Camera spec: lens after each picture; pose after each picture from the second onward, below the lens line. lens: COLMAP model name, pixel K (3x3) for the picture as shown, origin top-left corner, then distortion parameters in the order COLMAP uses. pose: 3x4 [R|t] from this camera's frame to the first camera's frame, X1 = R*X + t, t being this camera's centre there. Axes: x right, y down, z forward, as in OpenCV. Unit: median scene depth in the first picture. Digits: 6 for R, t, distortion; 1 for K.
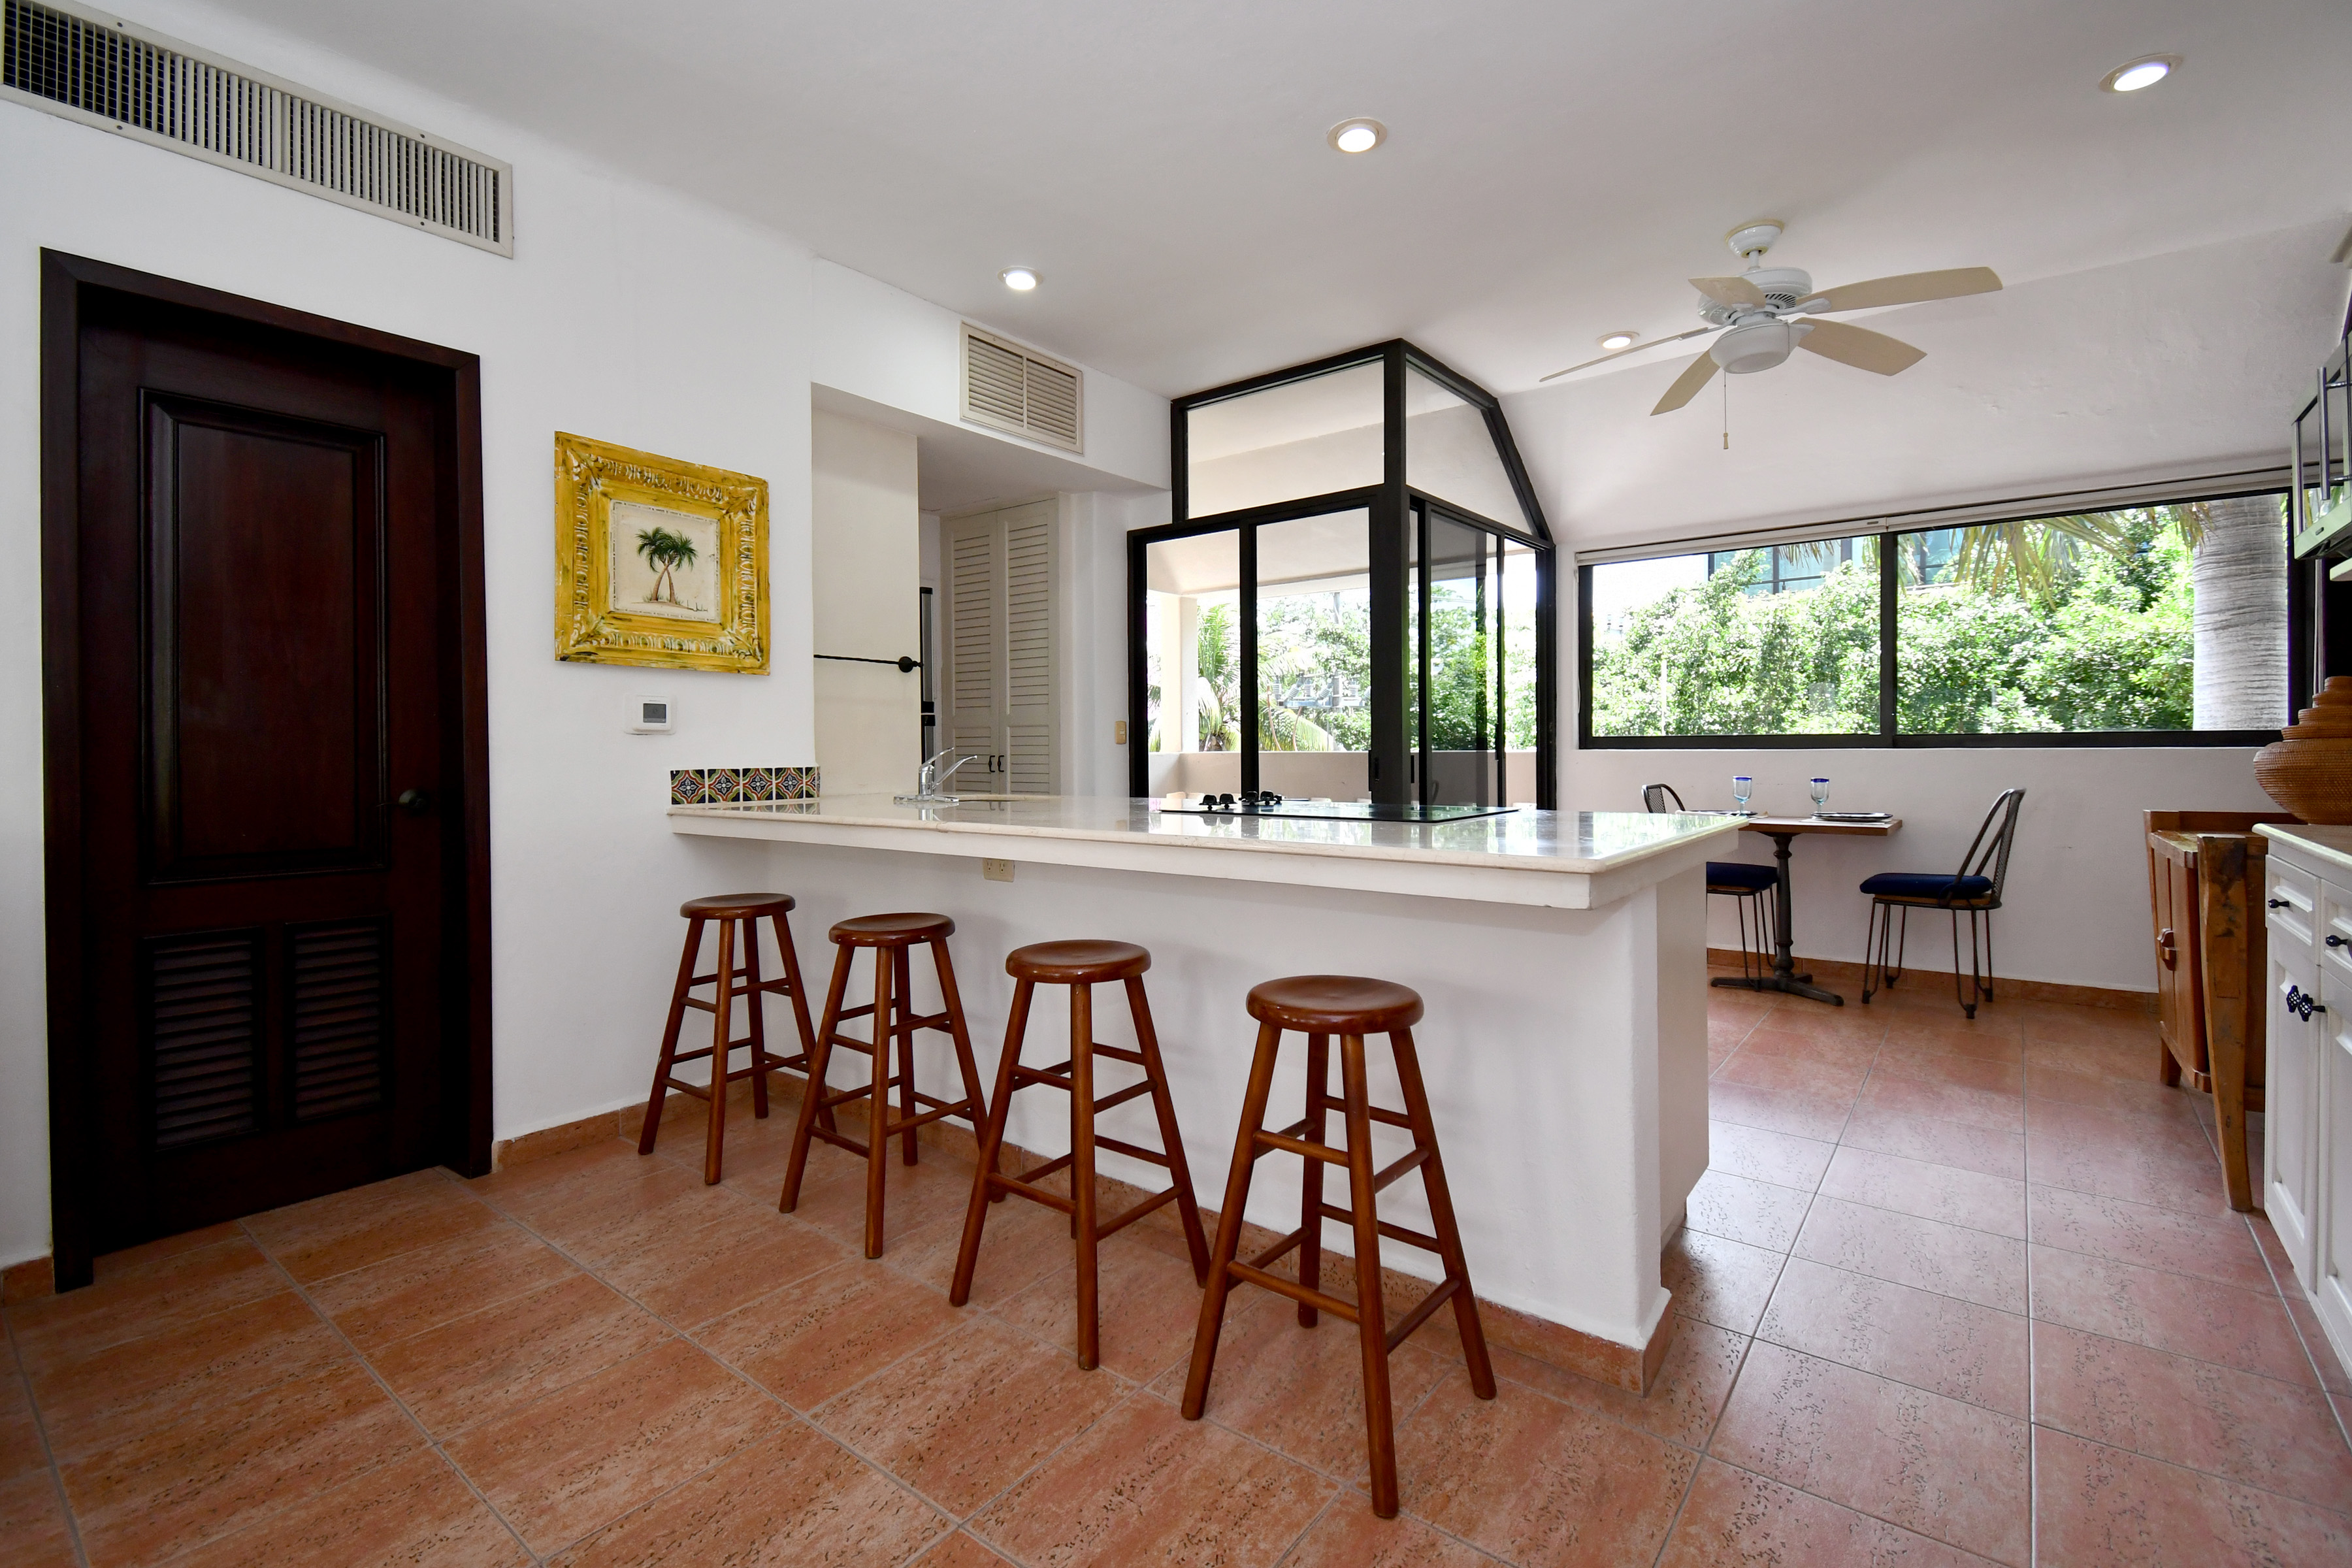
lens RADIAL K [[1042.4, 0, 1168.8], [0, 1042.4, 751.6], [0, 0, 1]] dist [0.043169, -0.027671]
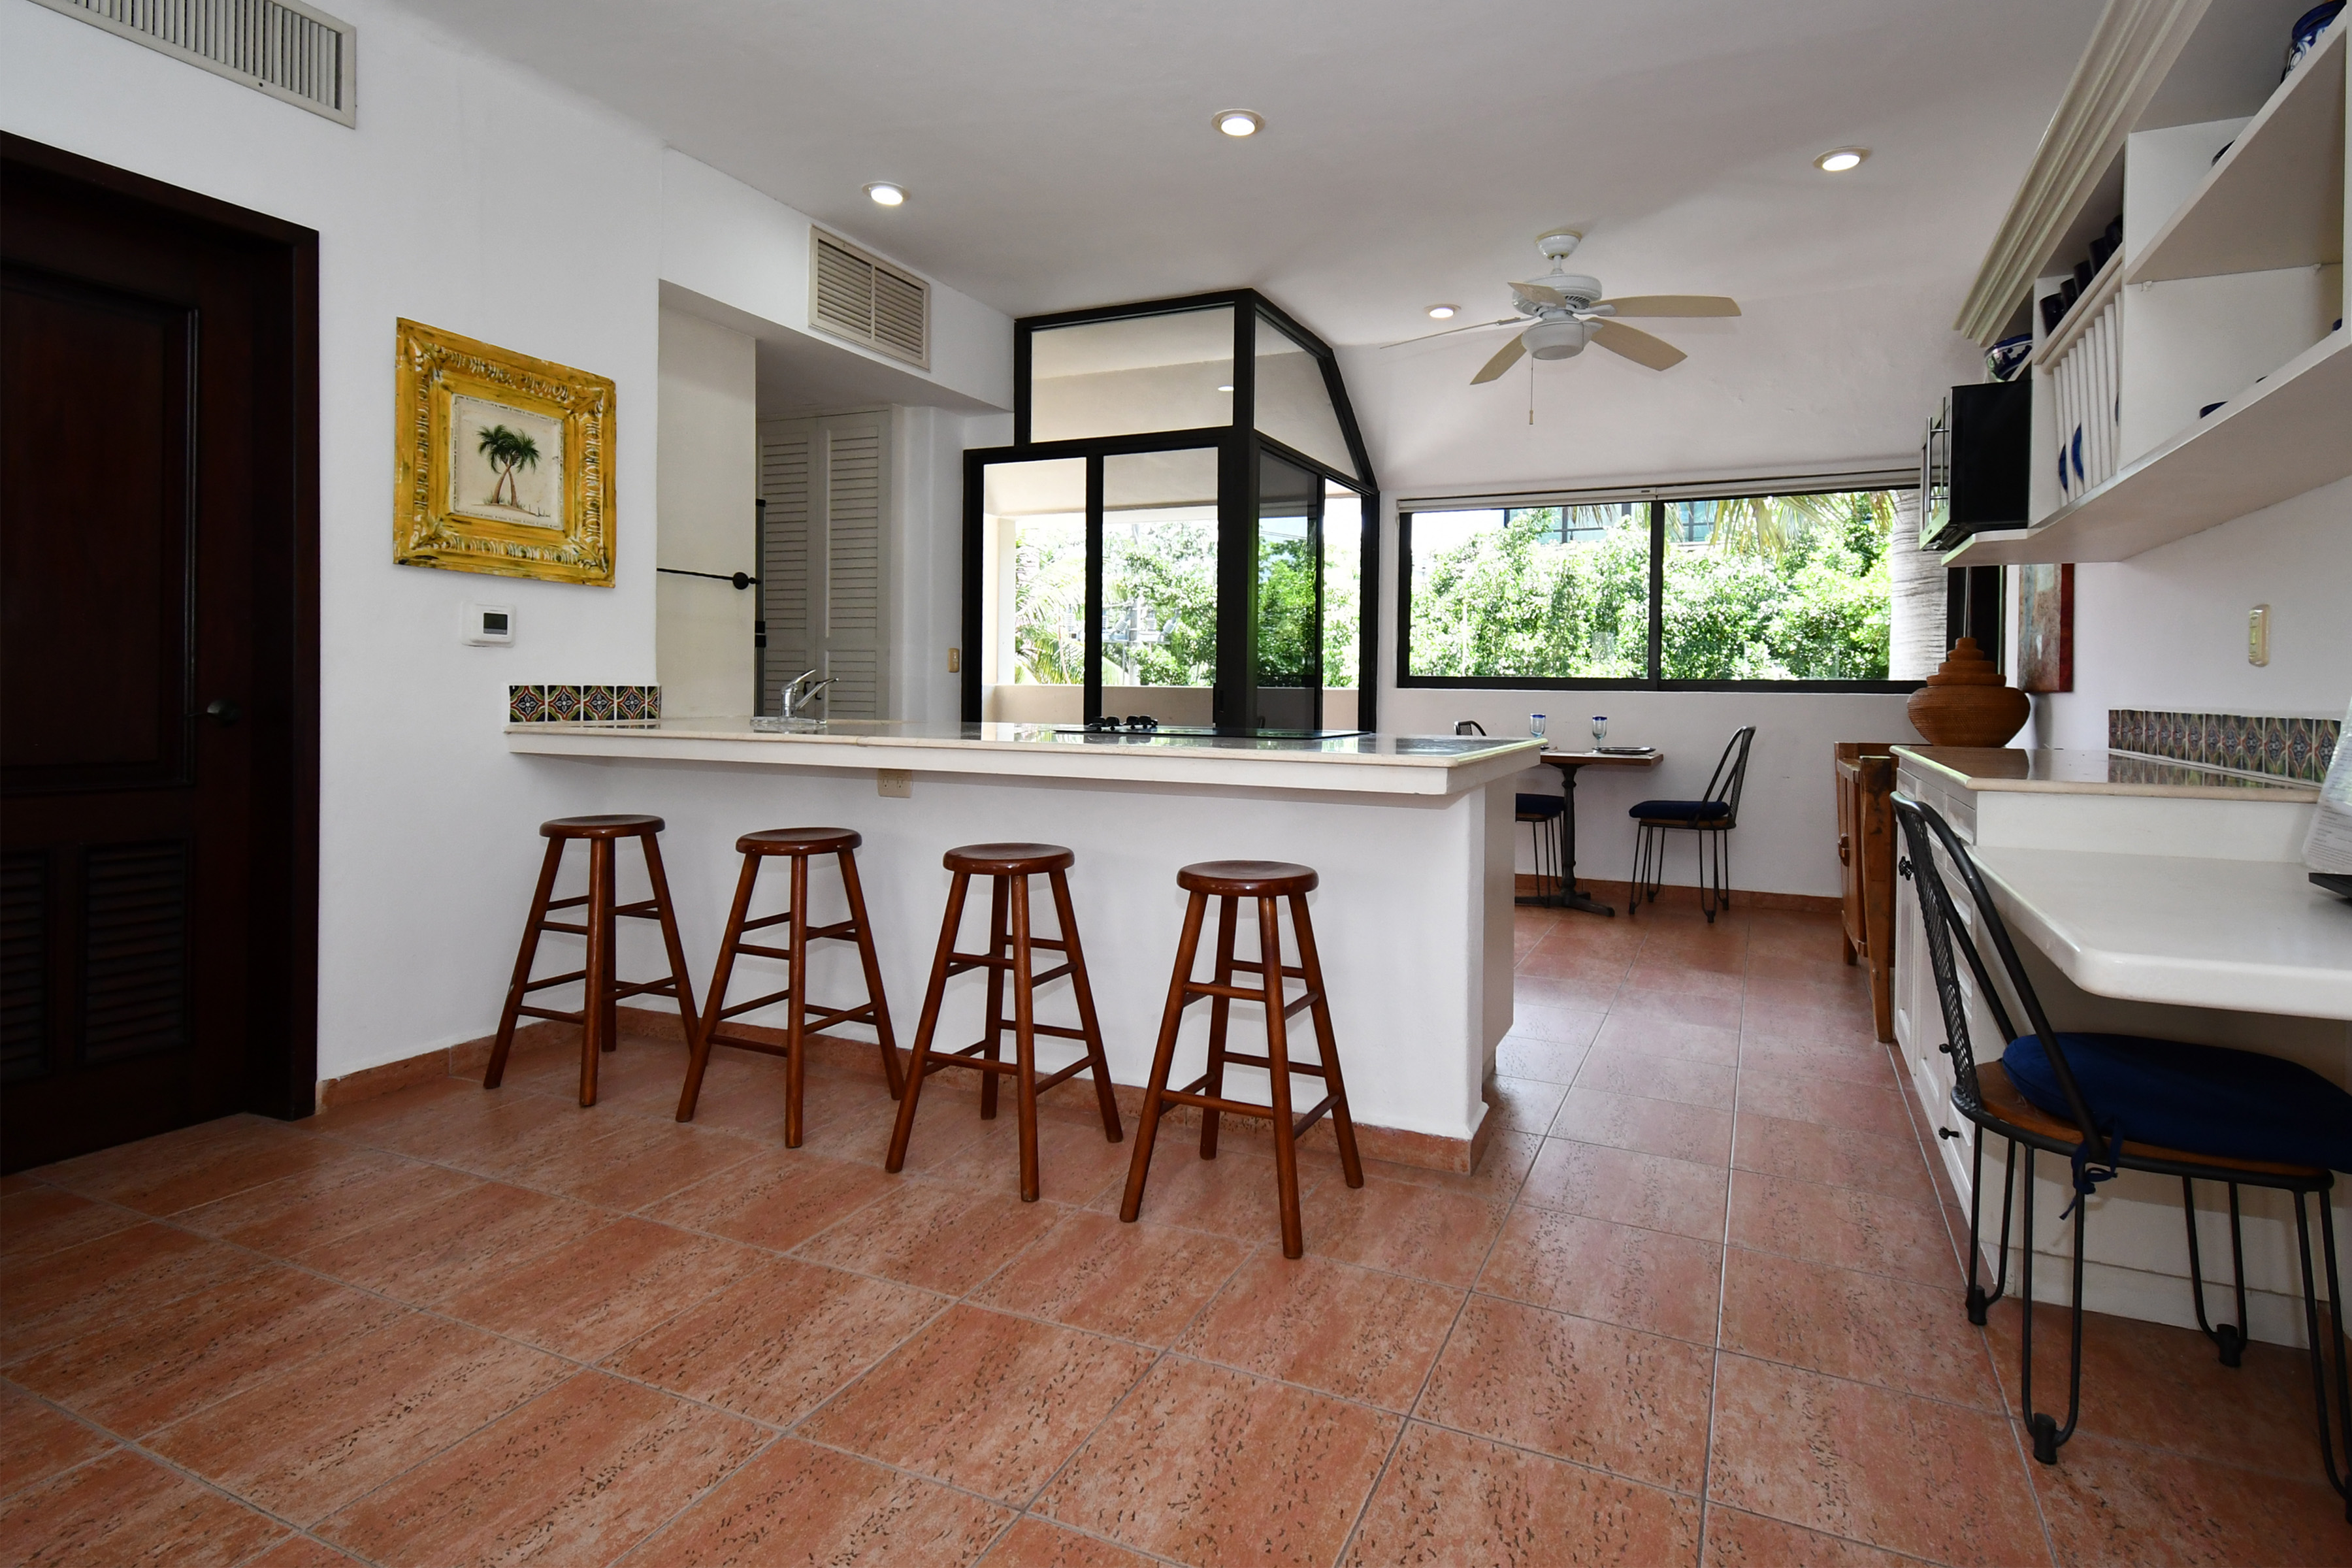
lens RADIAL K [[1183.9, 0, 1220.0], [0, 1183.9, 691.9], [0, 0, 1]] dist [0.053402, -0.029398]
pose [[0.970230, 0.018912, 0.241445, -0.086734], [-0.019048, 0.999817, -0.001770, 0.009762], [-0.241434, -0.002882, 0.970413, -0.140238]]
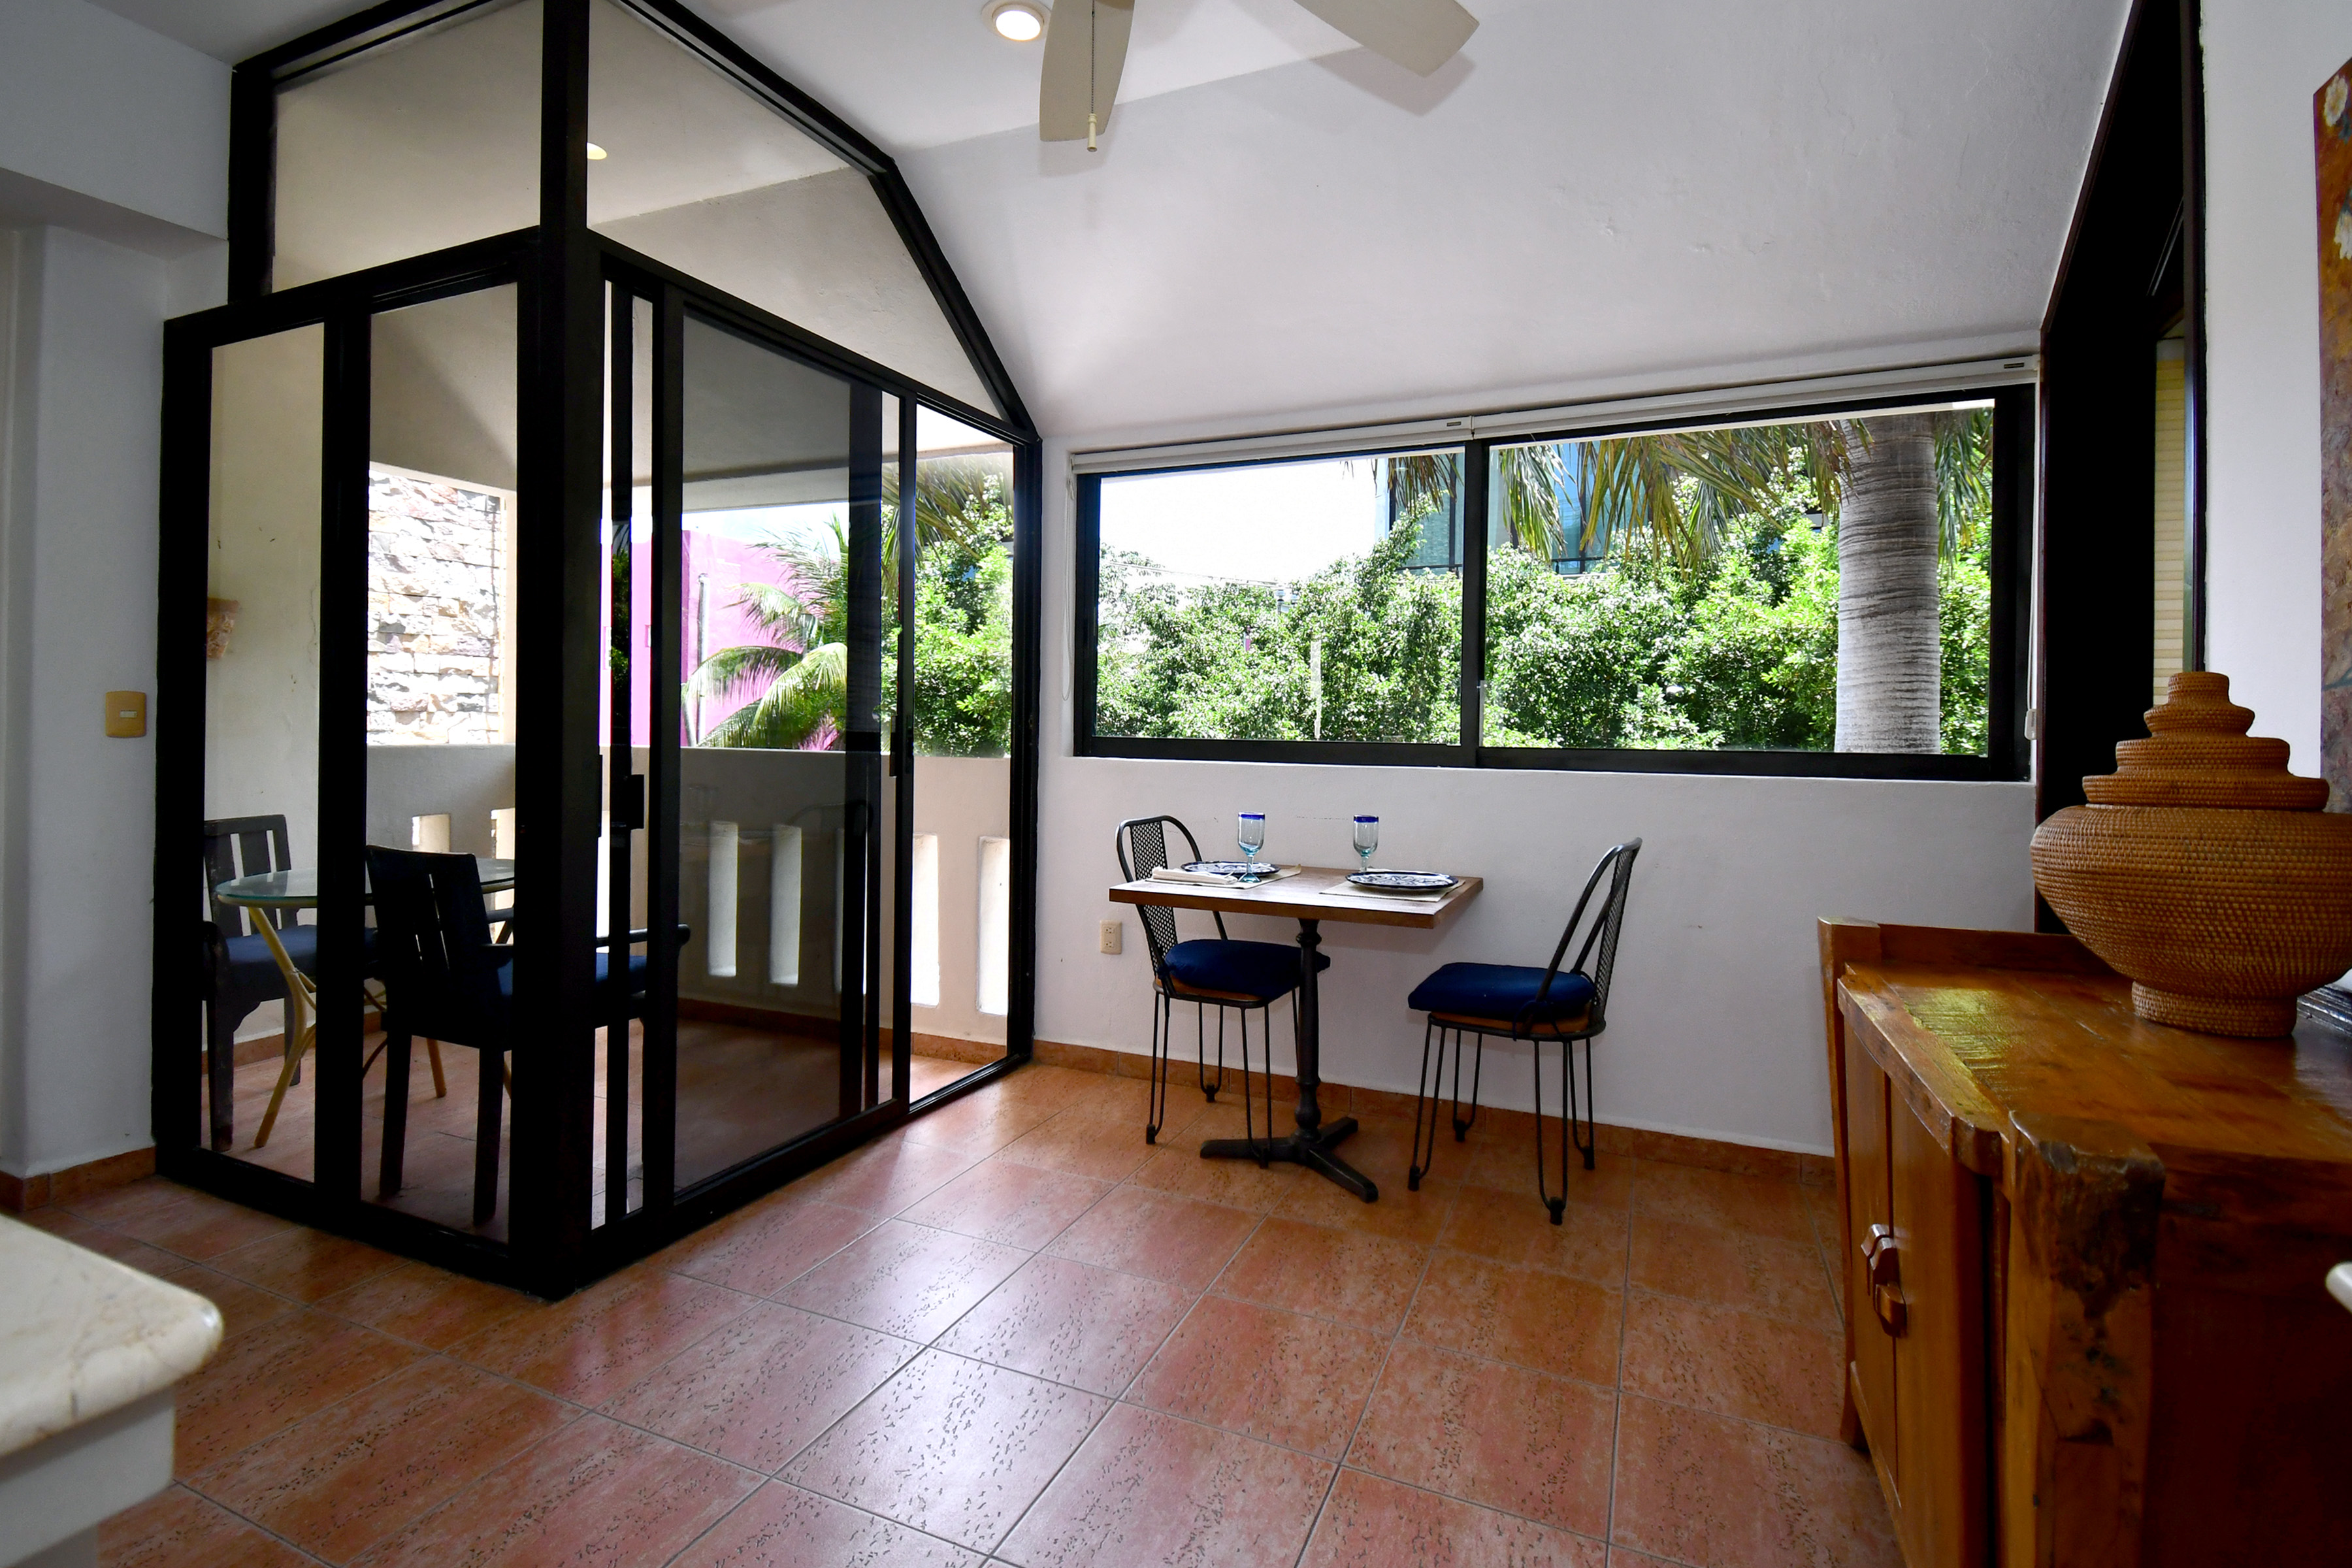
lens RADIAL K [[1093.1, 0, 1163.9], [0, 1093.1, 724.2], [0, 0, 1]] dist [0.042362, -0.028633]
pose [[0.969251, 0.021406, 0.245143, 0.370555], [-0.020301, 0.999769, -0.007035, -0.023918], [-0.245237, 0.001842, 0.969461, 0.433106]]
